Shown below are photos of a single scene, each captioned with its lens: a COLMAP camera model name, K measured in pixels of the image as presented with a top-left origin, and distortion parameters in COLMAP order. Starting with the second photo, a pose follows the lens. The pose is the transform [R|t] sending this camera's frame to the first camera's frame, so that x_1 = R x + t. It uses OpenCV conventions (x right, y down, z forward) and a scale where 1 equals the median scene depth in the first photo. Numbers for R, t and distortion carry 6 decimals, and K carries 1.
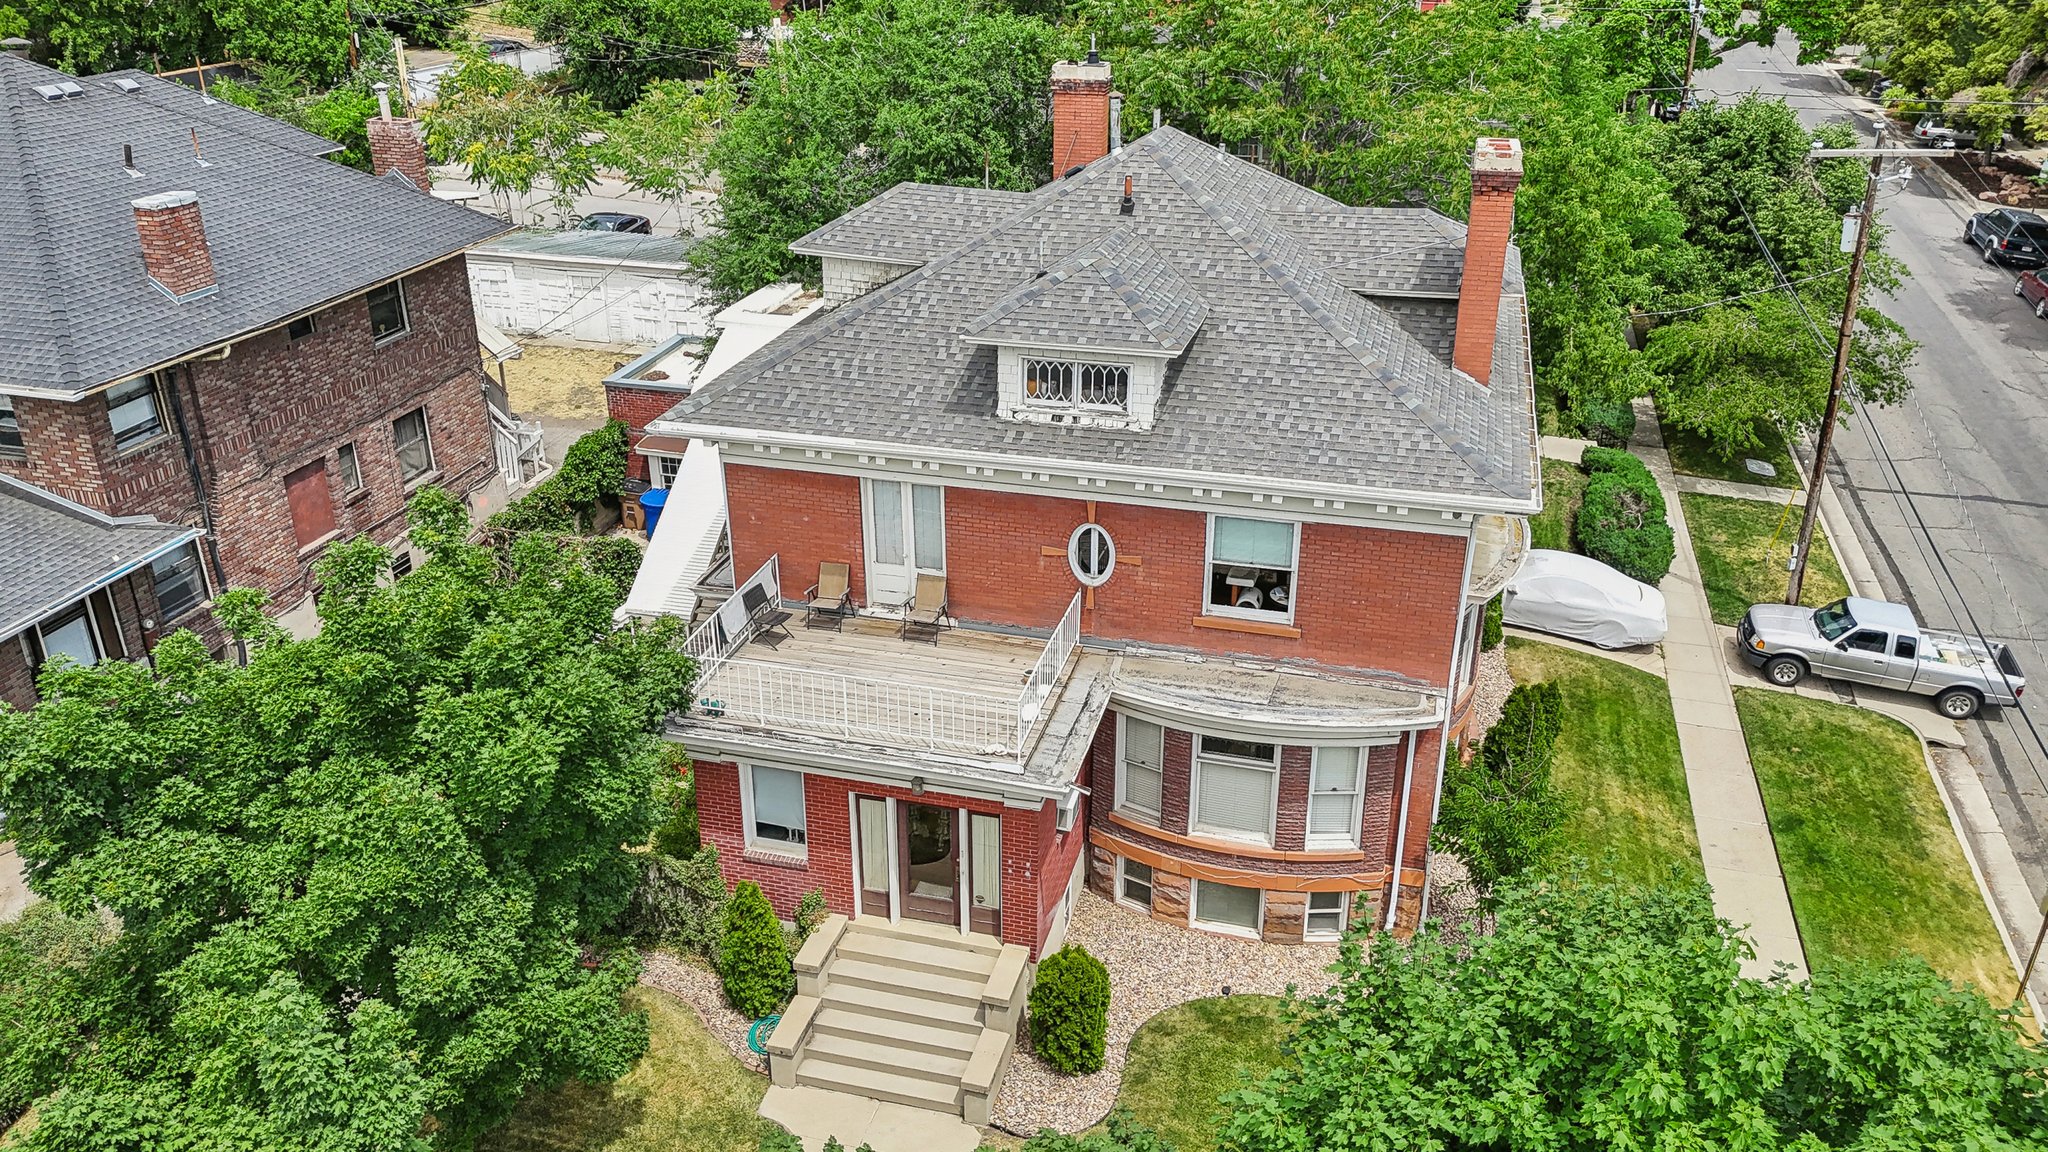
lens RADIAL K [[1527.5, 0, 1024.0], [0, 1527.5, 576.0], [0, 0, 1]] dist [0.062840, -0.068721]
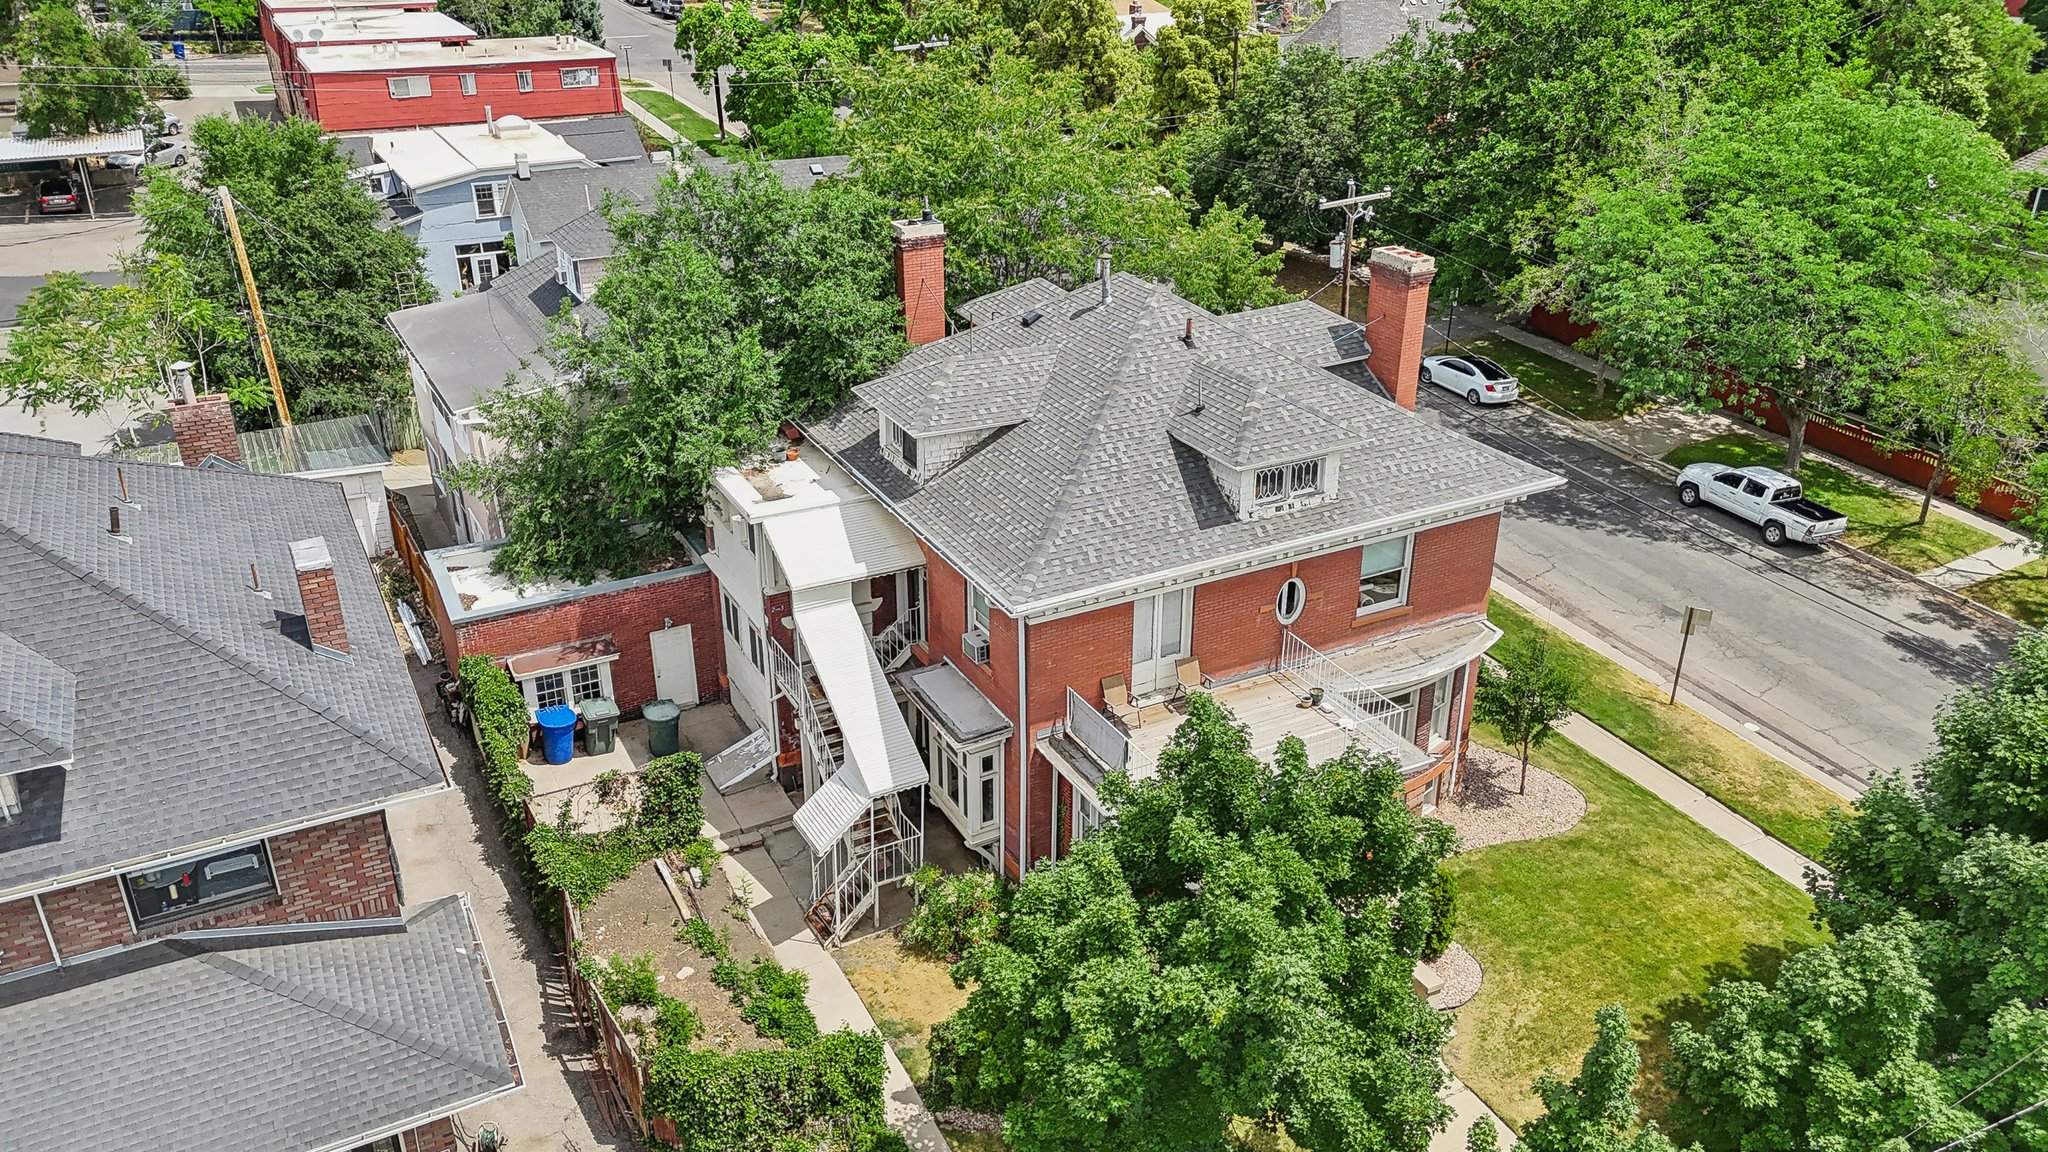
lens RADIAL K [[1538.0, 0, 1024.0], [0, 1538.0, 576.0], [0, 0, 1]] dist [0.060749, -0.066184]
pose [[0.732388, -0.292535, 0.614842, -0.907825], [0.288827, 0.951210, 0.108530, -0.237881], [-0.616593, 0.098097, 0.781147, 0.088338]]
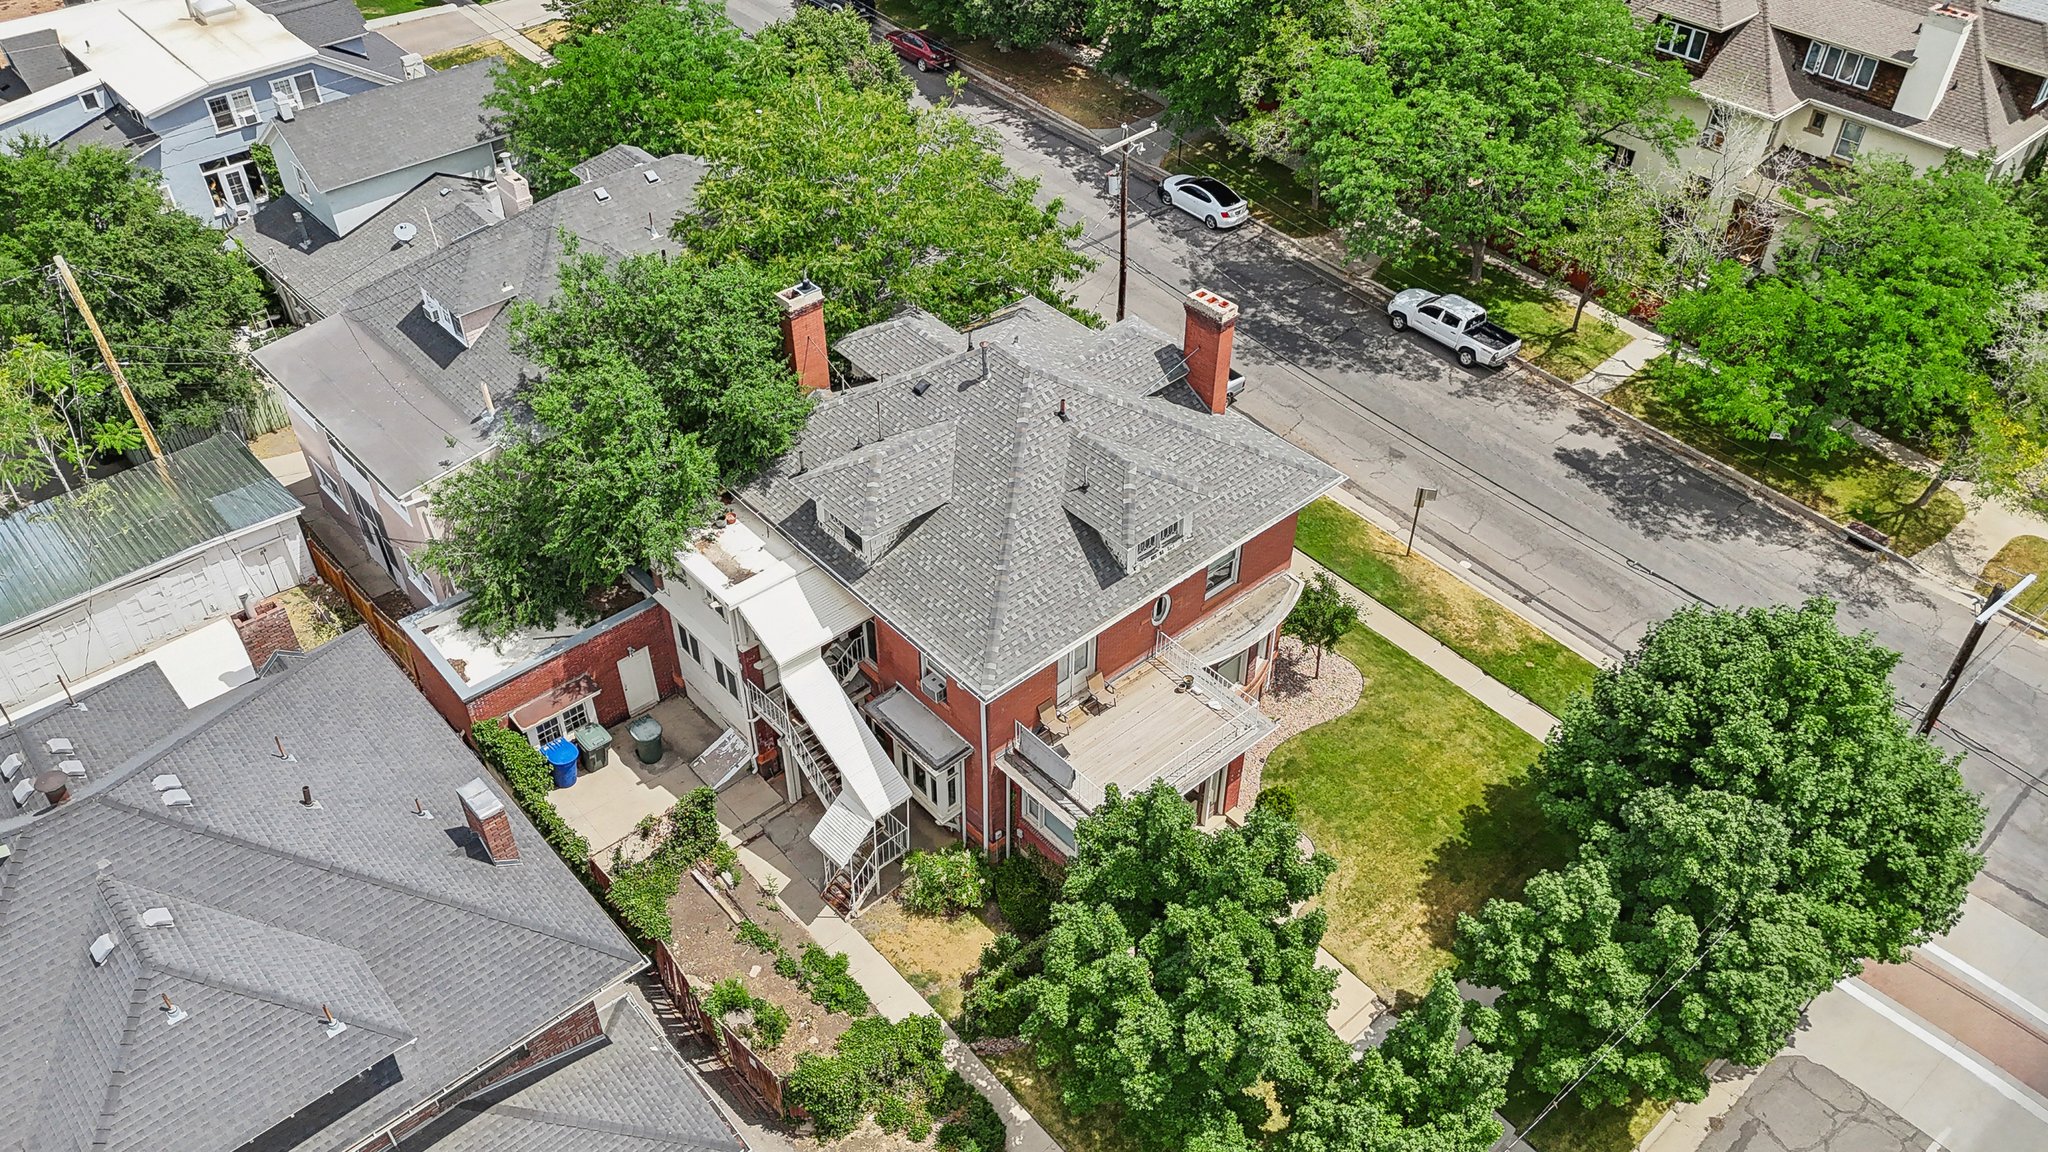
lens RADIAL K [[1547.5, 0, 1024.0], [0, 1547.5, 576.0], [0, 0, 1]] dist [0.067884, -0.085192]
pose [[0.550697, -0.541131, 0.635539, -1.097551], [0.351846, 0.840933, 0.411139, -0.795203], [-0.756926, -0.002801, 0.653495, -0.033841]]
